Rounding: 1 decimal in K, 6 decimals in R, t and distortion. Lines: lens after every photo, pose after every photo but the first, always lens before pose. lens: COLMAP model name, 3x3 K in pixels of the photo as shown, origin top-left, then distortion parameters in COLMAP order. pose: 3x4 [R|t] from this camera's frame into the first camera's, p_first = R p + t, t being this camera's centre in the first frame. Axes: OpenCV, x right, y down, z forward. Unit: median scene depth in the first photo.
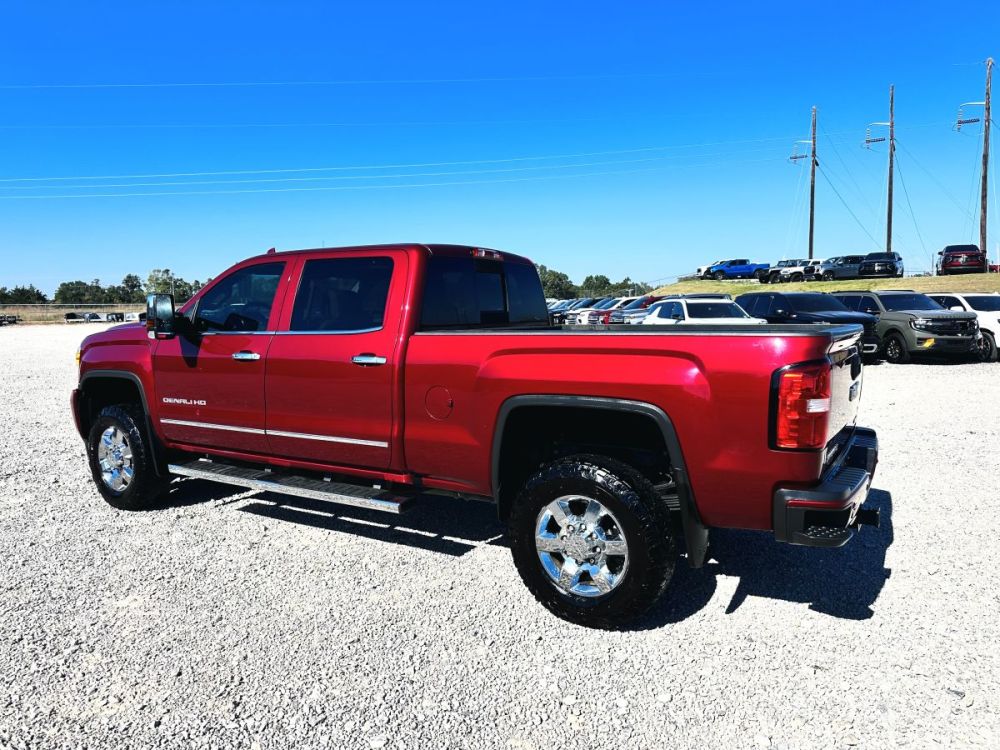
lens RADIAL K [[691.0, 0, 499.0], [0, 691.0, 367.5], [0, 0, 1]] dist [0.029950, -0.039059]
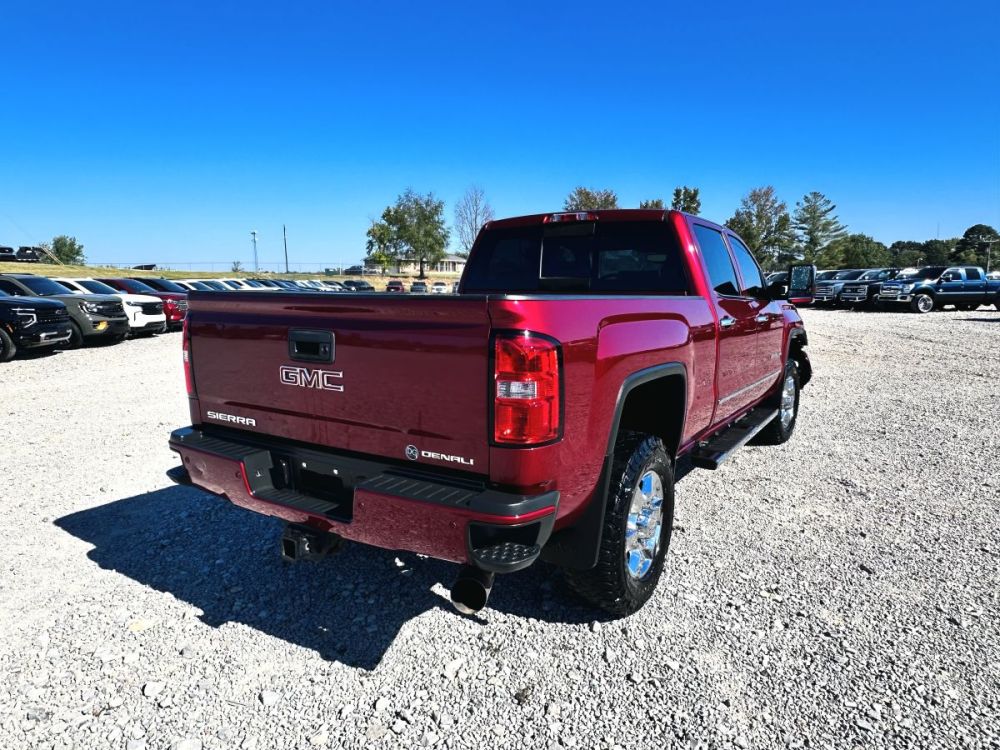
lens RADIAL K [[658.0, 0, 498.0], [0, 658.0, 382.6], [0, 0, 1]] dist [-0.012760, 0.005252]
pose [[0.080783, -0.142191, 0.986537, -0.682493], [0.097219, 0.986177, 0.134179, -0.055866], [-0.991979, 0.085070, 0.093490, 0.728674]]
